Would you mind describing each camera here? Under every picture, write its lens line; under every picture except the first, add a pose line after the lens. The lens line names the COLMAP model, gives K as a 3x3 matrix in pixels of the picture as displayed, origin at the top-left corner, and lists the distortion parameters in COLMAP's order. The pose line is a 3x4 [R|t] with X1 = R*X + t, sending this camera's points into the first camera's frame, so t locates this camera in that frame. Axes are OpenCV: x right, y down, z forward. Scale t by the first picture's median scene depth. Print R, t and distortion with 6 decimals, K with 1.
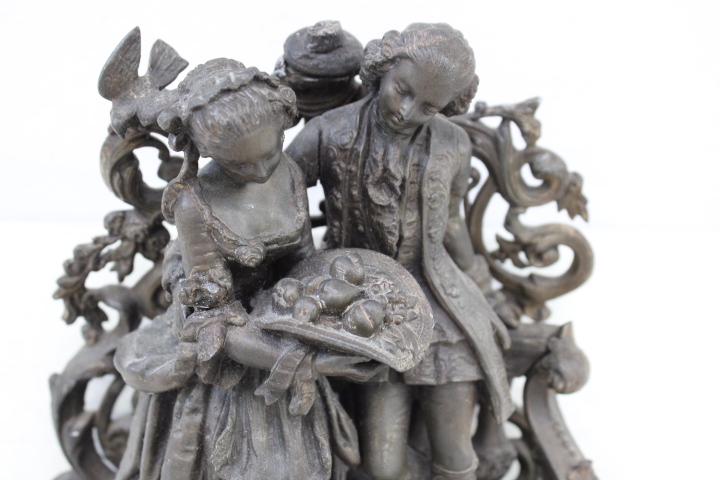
lens RADIAL K [[998.2, 0, 359.2], [0, 998.2, 237.5], [0, 0, 1]] dist [-0.060439, 0.000000]
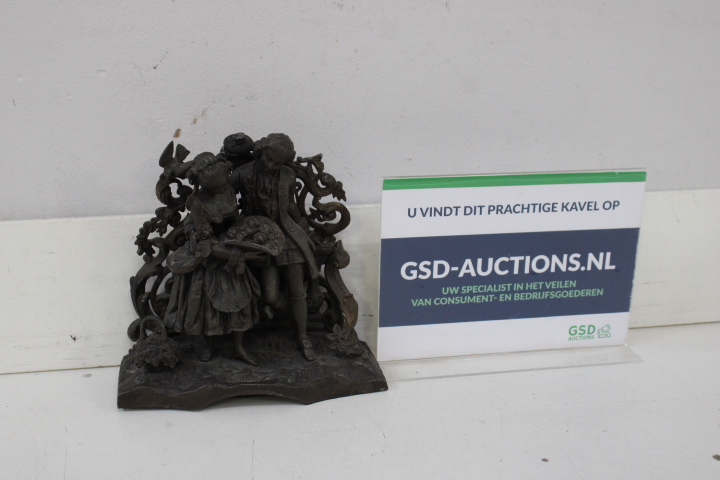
lens RADIAL K [[937.5, 0, 355.5], [0, 937.5, 243.9], [0, 0, 1]] dist [-0.071685, 0.000000]
pose [[0.990159, -0.065482, 0.123680, -0.053818], [0.062921, 0.997718, 0.024503, 0.042593], [-0.125002, -0.016479, 0.992020, -1.586885]]
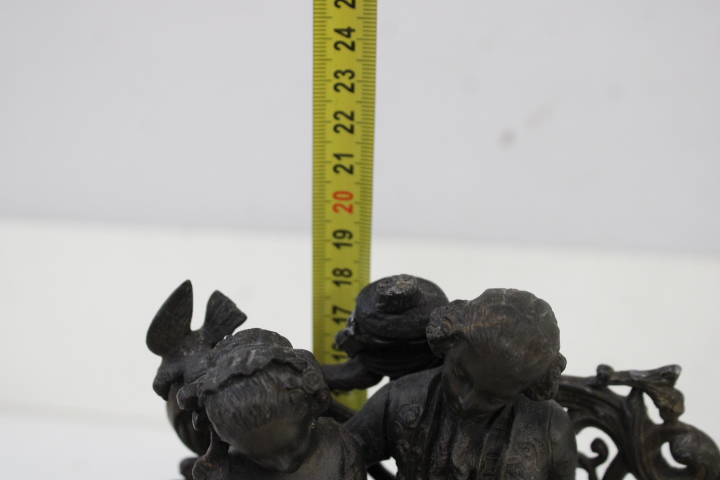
lens RADIAL K [[1037.9, 0, 359.6], [0, 1037.9, 241.4], [0, 0, 1]] dist [-0.028427, 0.000000]
pose [[0.947426, 0.036972, -0.317831, 0.220586], [-0.069057, 0.993519, -0.090279, -0.163328], [0.312434, 0.107481, 0.943839, 0.129195]]
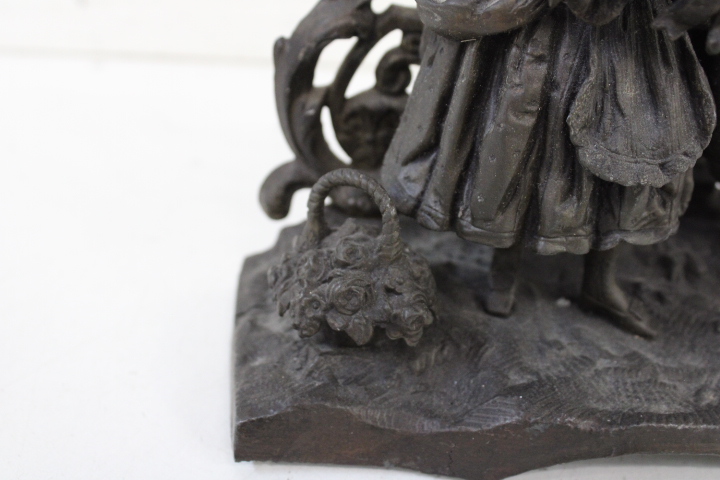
lens RADIAL K [[897.1, 0, 362.1], [0, 897.1, 239.7], [0, 0, 1]] dist [-0.076581, 0.000000]
pose [[0.998742, -0.017507, 0.046978, -0.334477], [0.004867, 0.966477, 0.256707, 0.132081], [-0.049898, -0.256155, 0.965347, 0.314202]]
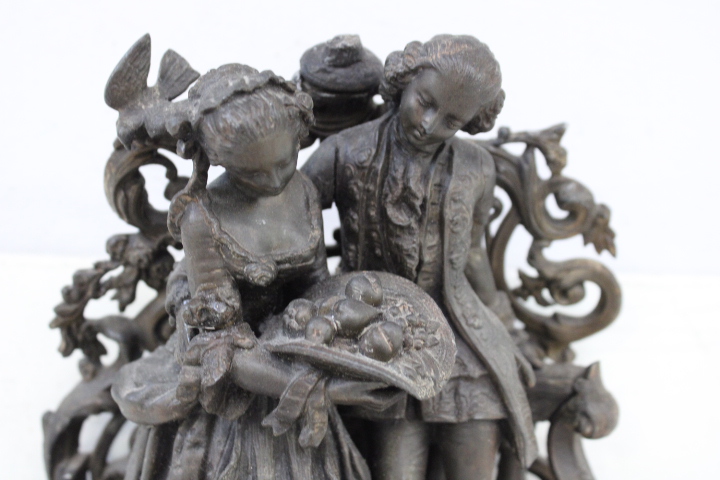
lens RADIAL K [[998.2, 0, 360.1], [0, 998.2, 238.7], [0, 0, 1]] dist [-0.060439, 0.000000]
pose [[0.999885, 0.014359, -0.004813, -0.011143], [-0.014708, 0.996456, -0.082814, 0.057351], [0.003606, 0.082876, 0.996553, 0.061680]]
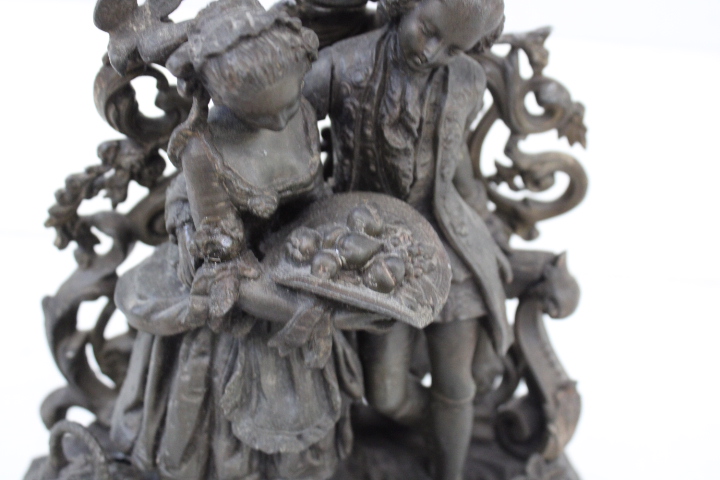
lens RADIAL K [[897.1, 0, 361.2], [0, 897.1, 241.2], [0, 0, 1]] dist [-0.076581, 0.000000]
pose [[0.996682, 0.003638, 0.081314, -0.080564], [-0.018268, 0.983512, 0.179918, -0.096808], [-0.079319, -0.180807, 0.980315, 0.142048]]
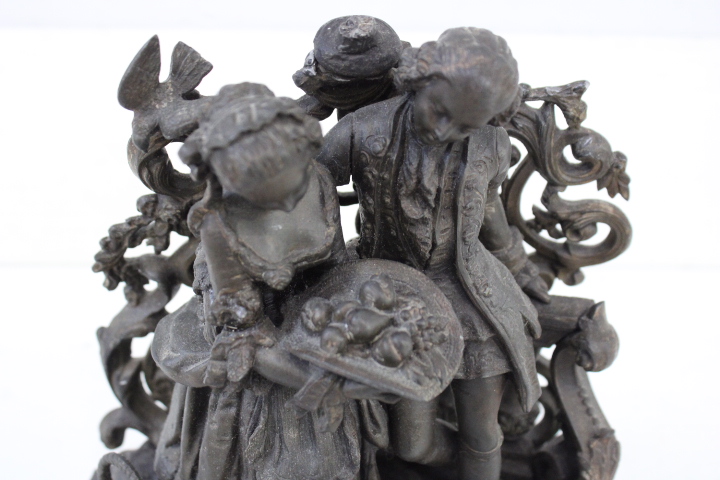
lens RADIAL K [[897.1, 0, 355.8], [0, 897.1, 236.7], [0, 0, 1]] dist [-0.076581, 0.000000]
pose [[0.998242, 0.021454, -0.055250, 0.013907], [-0.008112, 0.972870, 0.231210, -0.211278], [0.058711, -0.230356, 0.971334, 0.147015]]
